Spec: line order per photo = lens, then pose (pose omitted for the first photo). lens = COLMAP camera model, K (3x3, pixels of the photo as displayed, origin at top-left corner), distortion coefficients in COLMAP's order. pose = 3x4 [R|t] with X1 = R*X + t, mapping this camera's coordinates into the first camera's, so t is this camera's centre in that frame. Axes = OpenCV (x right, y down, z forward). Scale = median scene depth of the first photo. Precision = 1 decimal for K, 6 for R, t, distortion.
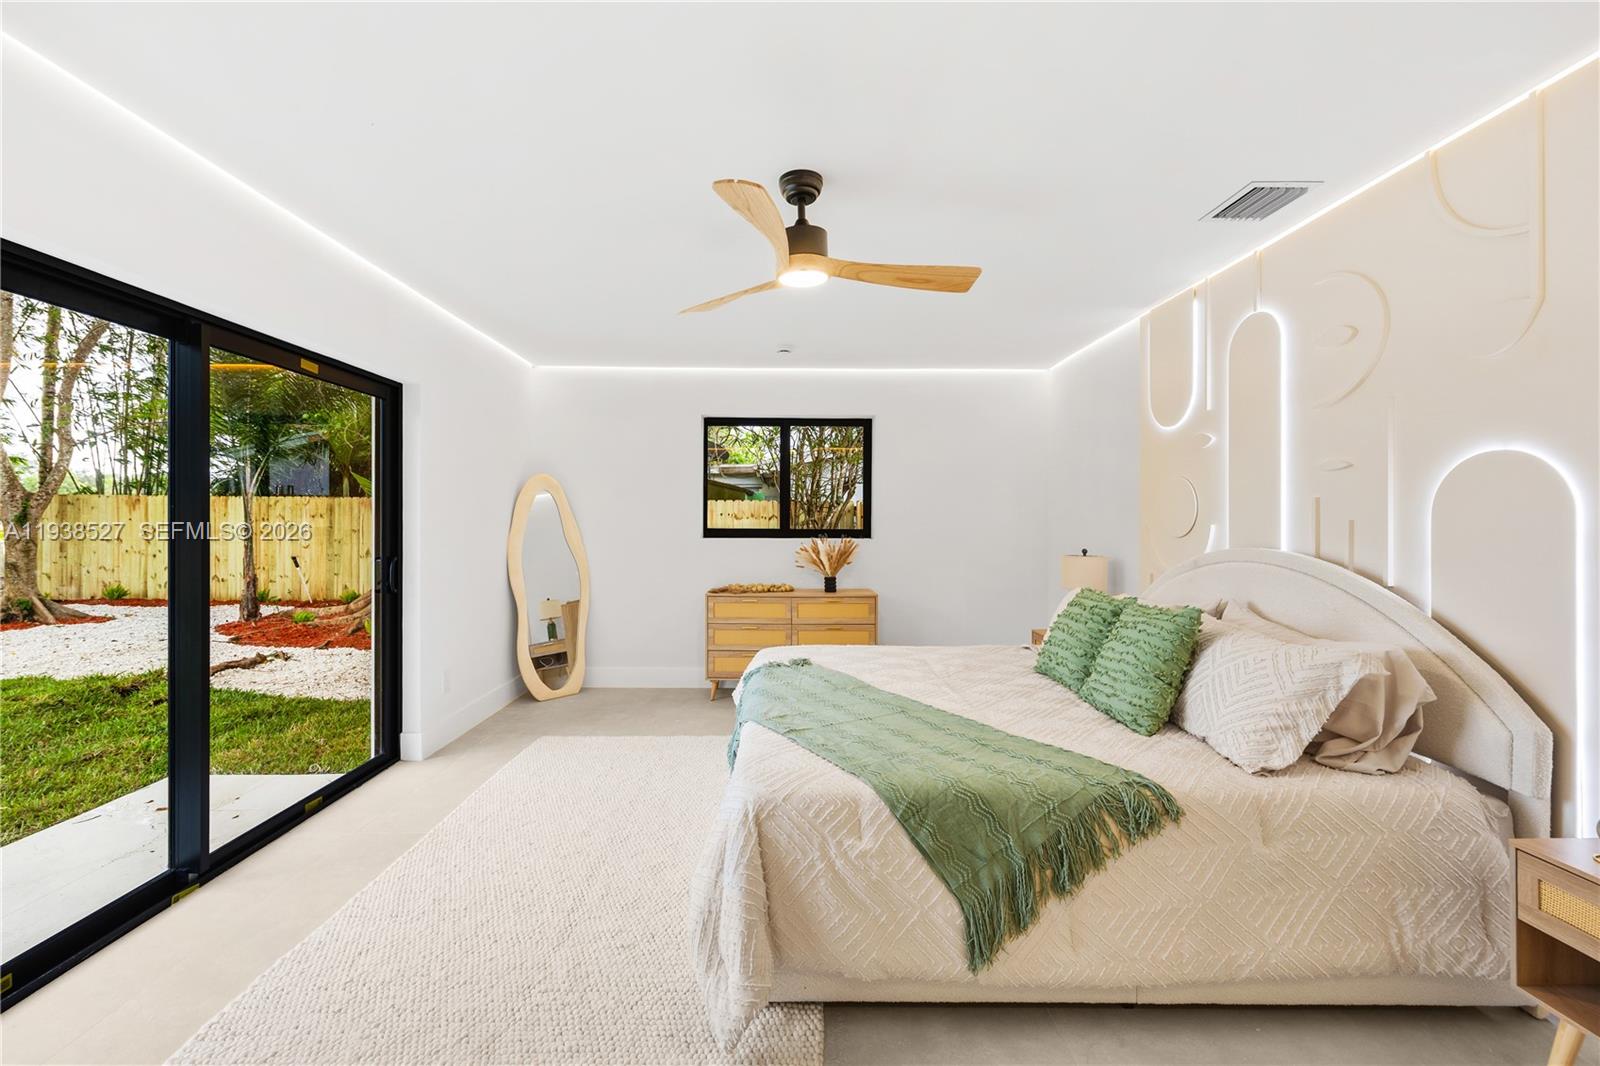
lens RADIAL K [[680.8, 0, 794.9], [0, 680.8, 520.2], [0, 0, 1]] dist [-0.000303, 0.000208]
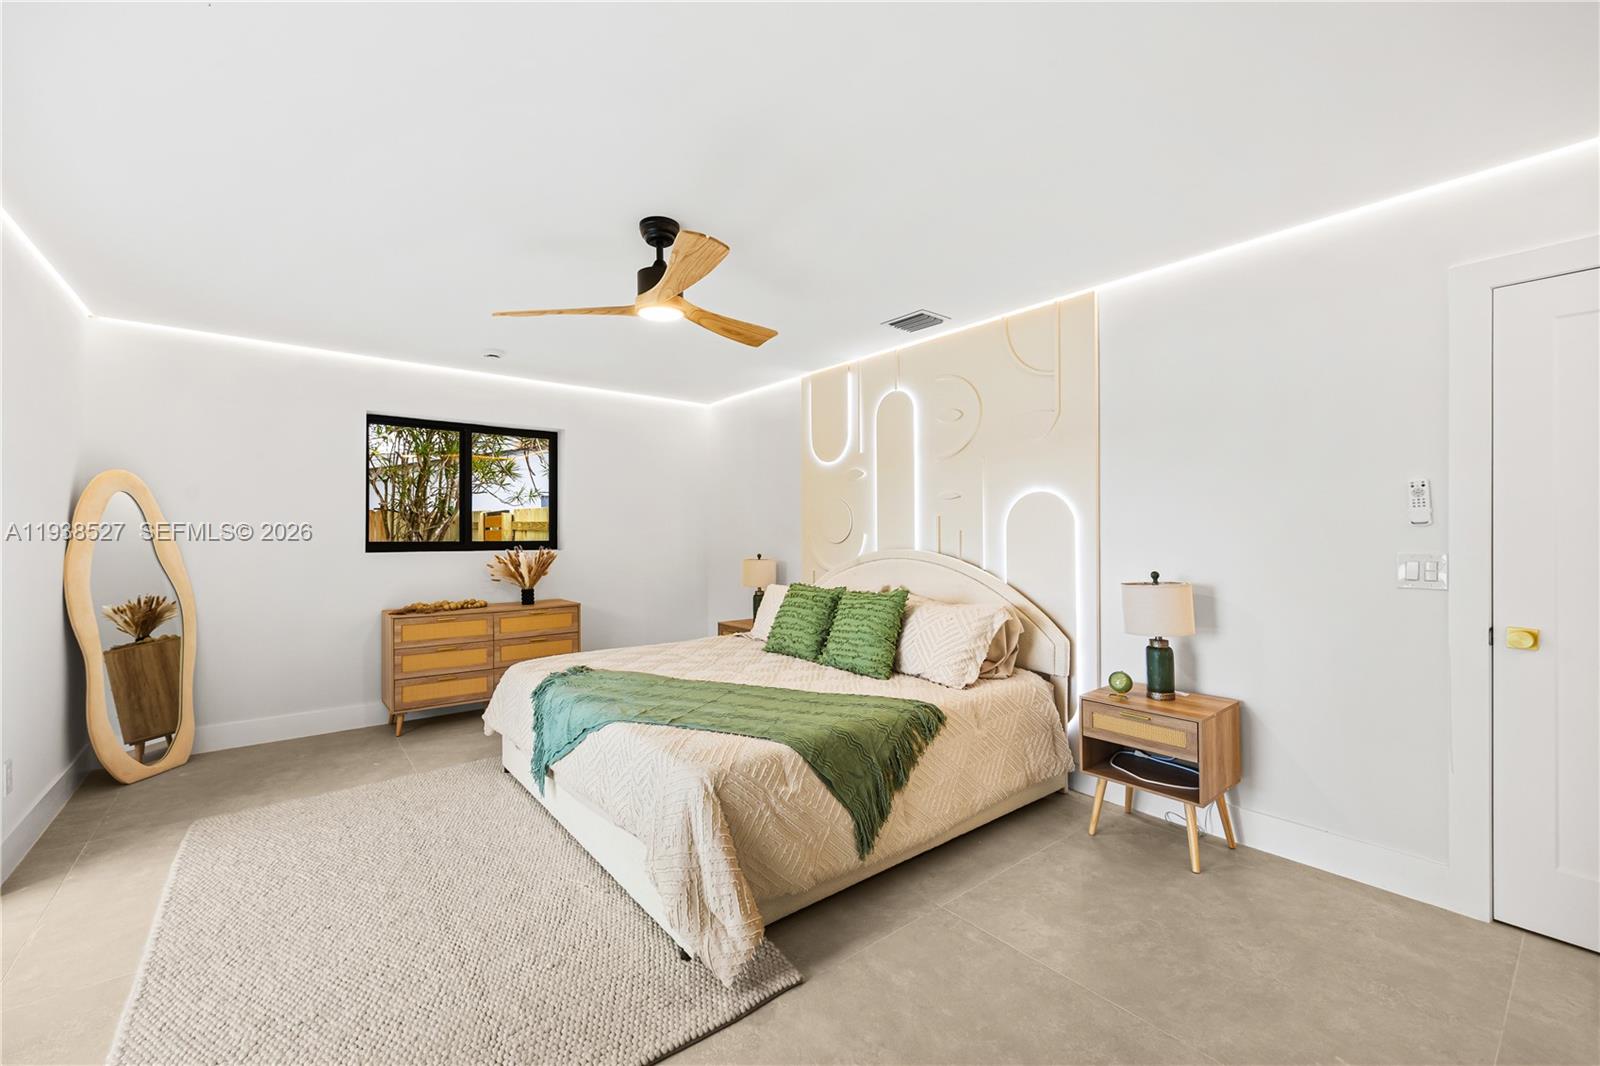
lens RADIAL K [[652.5, 0, 790.3], [0, 652.5, 528.1], [0, 0, 1]] dist [0.000718, 0.000365]
pose [[0.783366, -0.000658, 0.621560, -0.465862], [0.003647, 0.999987, -0.003537, -0.001453], [-0.621550, 0.005038, 0.783359, 0.036825]]
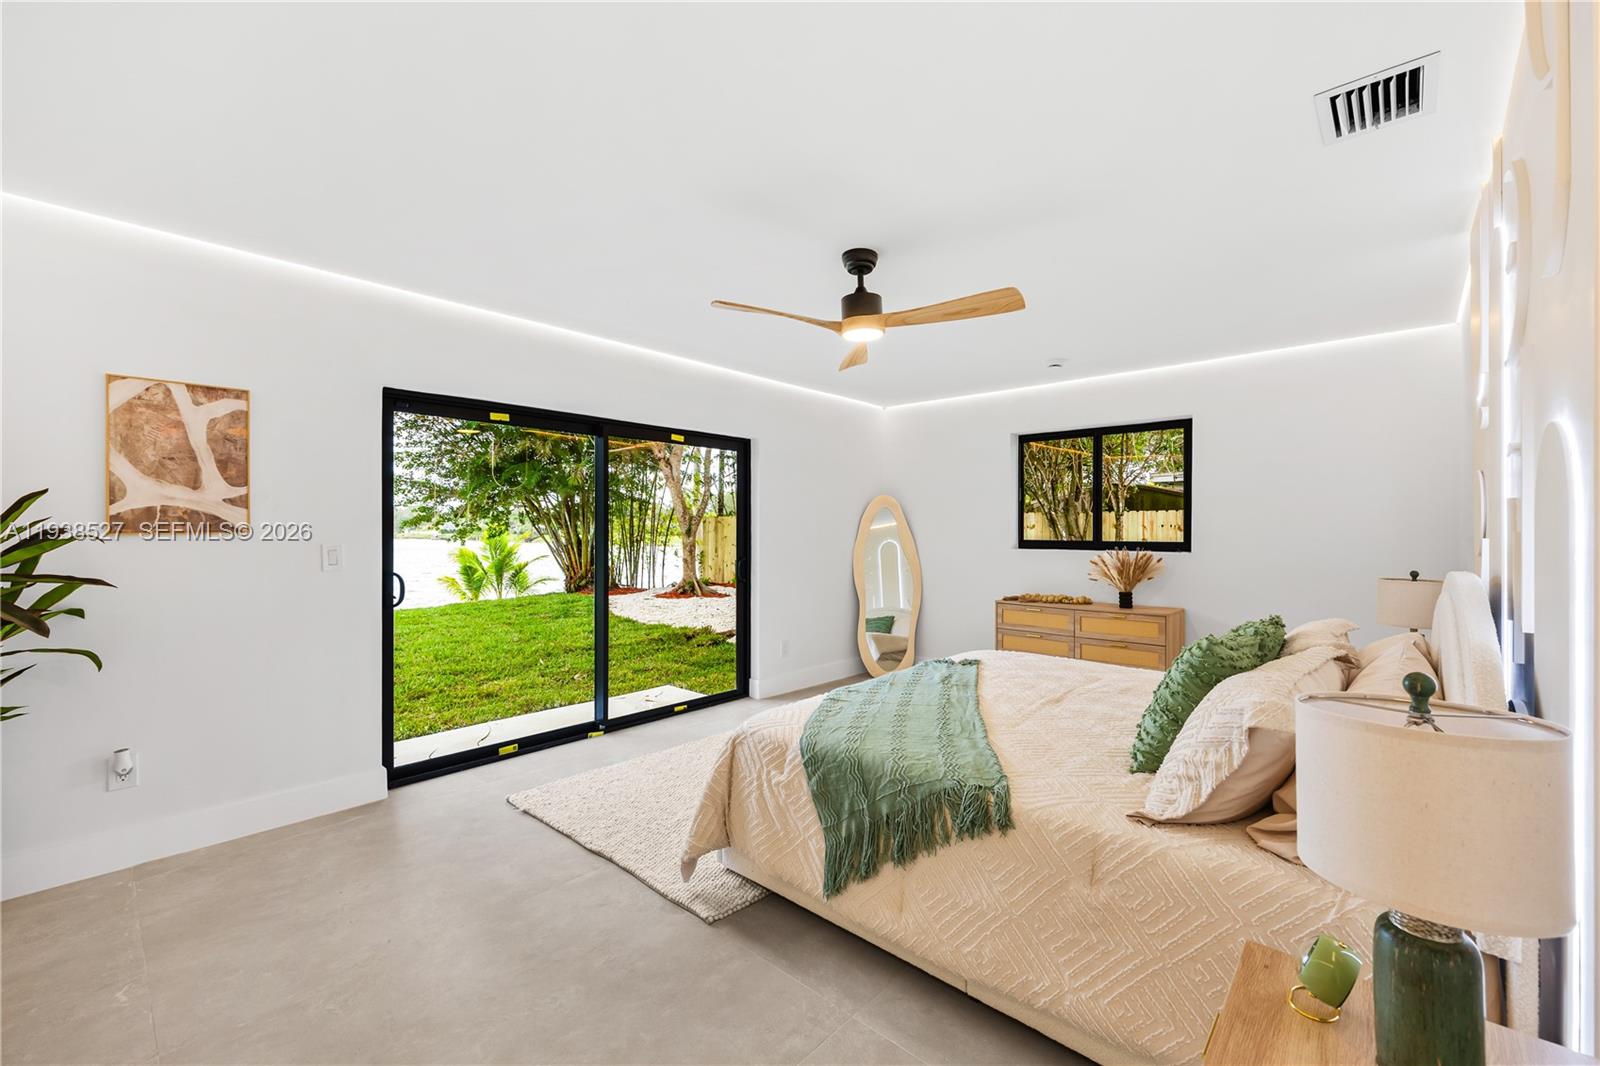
lens RADIAL K [[652.5, 0, 809.5], [0, 652.5, 530.5], [0, 0, 1]] dist [0.000718, 0.000365]
pose [[0.744664, -0.003739, -0.667429, 0.709784], [0.002255, 0.999993, -0.003086, -0.000768], [0.667436, 0.000793, 0.744667, 0.063061]]
